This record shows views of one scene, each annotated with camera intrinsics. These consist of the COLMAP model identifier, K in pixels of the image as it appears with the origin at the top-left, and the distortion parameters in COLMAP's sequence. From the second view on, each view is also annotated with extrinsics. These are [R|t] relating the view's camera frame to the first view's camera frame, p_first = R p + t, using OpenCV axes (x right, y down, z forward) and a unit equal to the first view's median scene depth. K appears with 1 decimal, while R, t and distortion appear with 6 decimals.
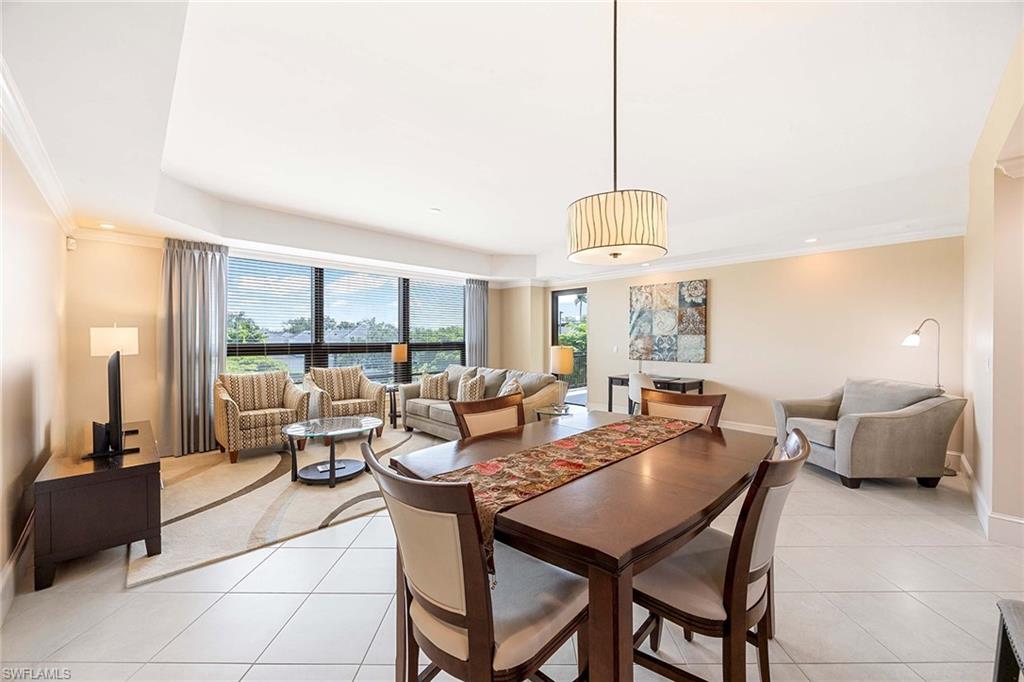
lens RADIAL K [[389.1, 0, 515.9], [0, 389.1, 341.0], [0, 0, 1]] dist [-0.002200, -0.000306]
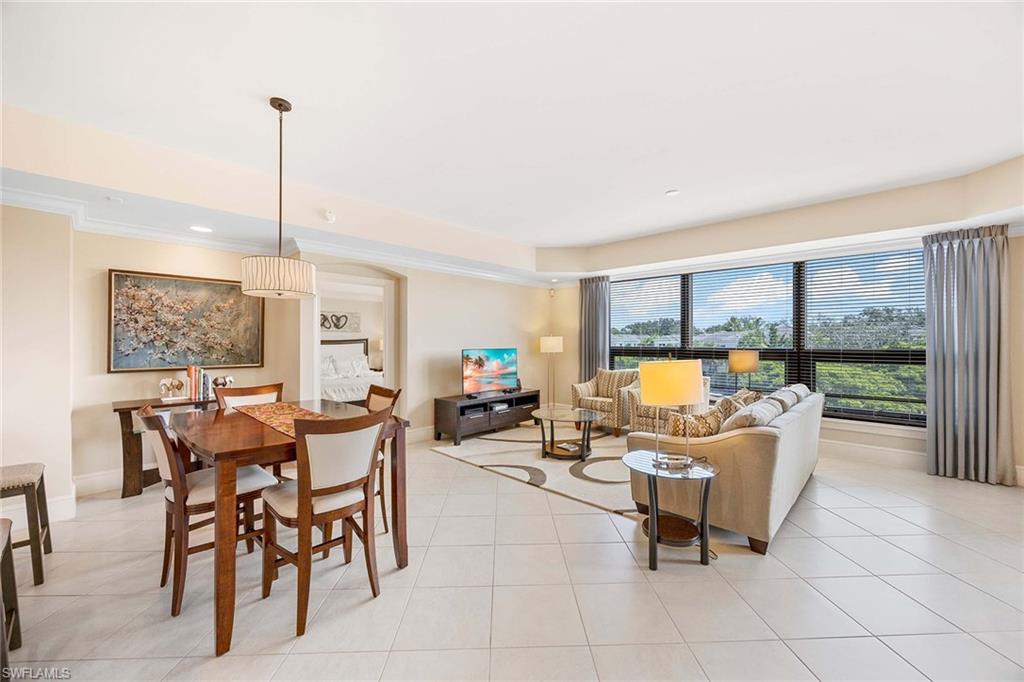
lens RADIAL K [[389.1, 0, 515.3], [0, 389.1, 337.5], [0, 0, 1]] dist [-0.002200, -0.000306]
pose [[0.027403, -0.005611, -0.999609, 0.468767], [-0.004524, 0.999973, -0.005737, -0.012781], [0.999614, 0.004679, 0.027377, 0.480185]]
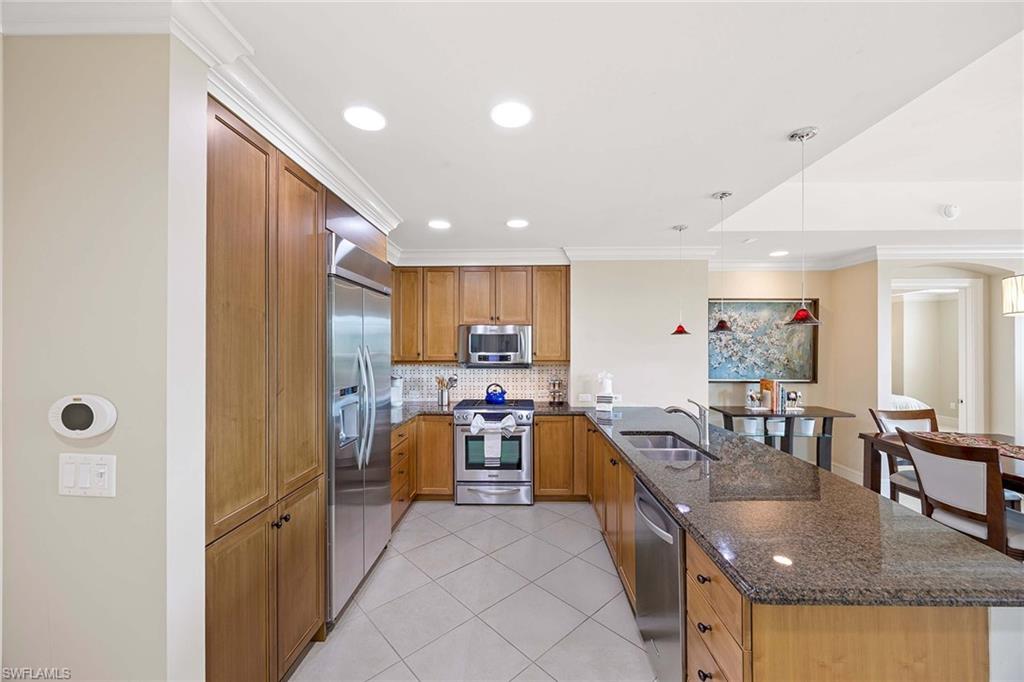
lens RADIAL K [[389.1, 0, 516.0], [0, 389.1, 346.4], [0, 0, 1]] dist [-0.002200, -0.000306]
pose [[-0.726700, 0.001935, -0.686952, 0.619835], [-0.002729, 0.999980, 0.005705, -0.029683], [0.686949, 0.006020, -0.726681, 0.176579]]
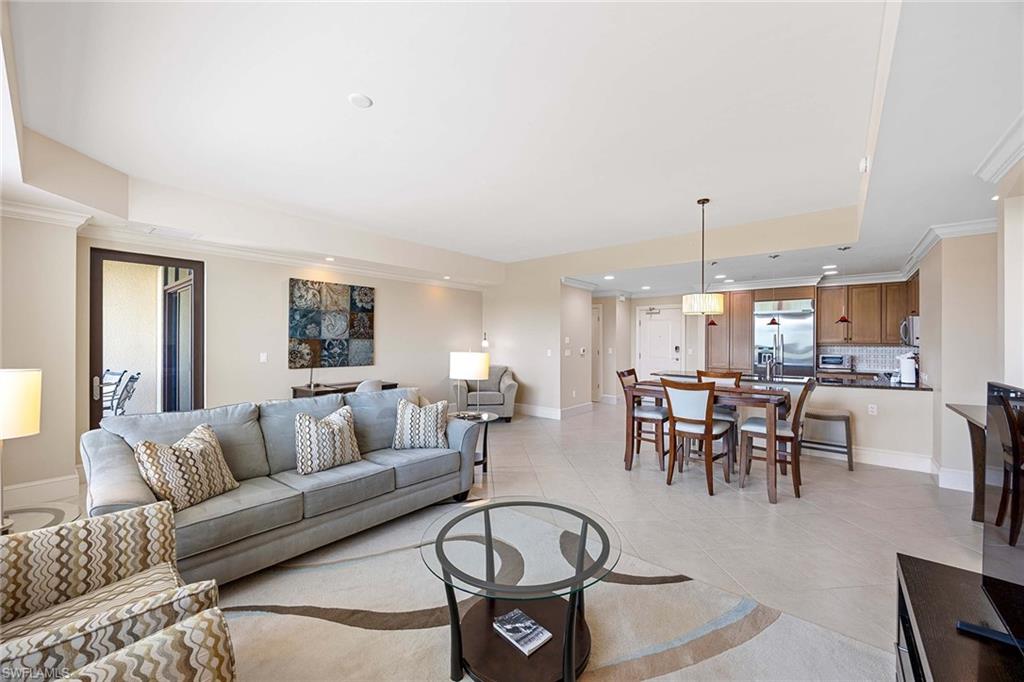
lens RADIAL K [[389.1, 0, 510.7], [0, 389.1, 340.2], [0, 0, 1]] dist [-0.002200, -0.000306]
pose [[-0.088291, 0.000180, 0.996095, -0.596358], [0.001776, 0.999998, -0.000023, -0.011315], [-0.996093, 0.001767, -0.088291, 0.675108]]
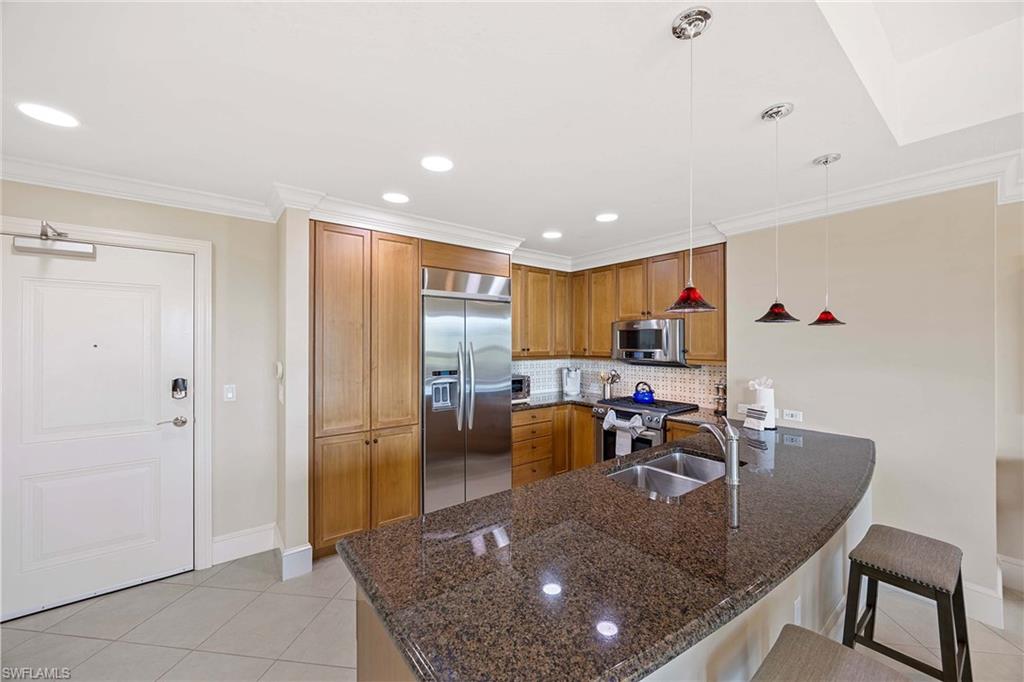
lens RADIAL K [[389.1, 0, 517.1], [0, 389.1, 341.1], [0, 0, 1]] dist [-0.002200, -0.000306]
pose [[-0.992639, 0.000119, 0.121114, 0.331476], [0.000572, 0.999993, 0.003708, -0.030729], [-0.121112, 0.003750, -0.992632, 0.312646]]
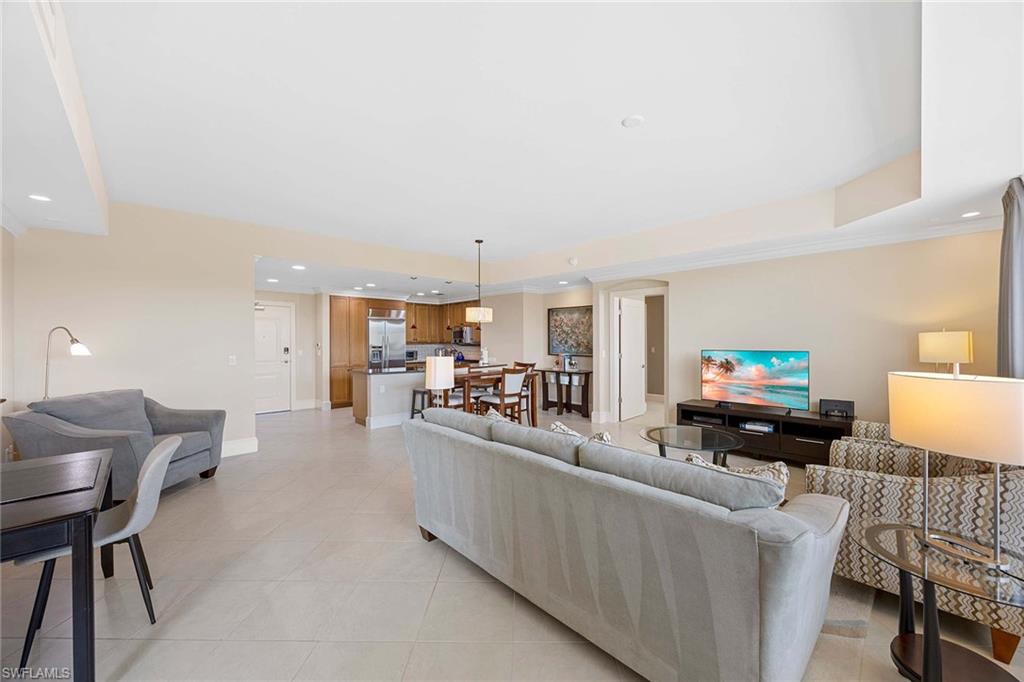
lens RADIAL K [[389.1, 0, 513.8], [0, 389.1, 338.3], [0, 0, 1]] dist [-0.002200, -0.000306]
pose [[-0.999658, 0.005317, 0.025602, -0.032712], [0.005318, 0.999986, -0.000035, -0.016178], [-0.025602, 0.000102, -0.999672, 1.181000]]
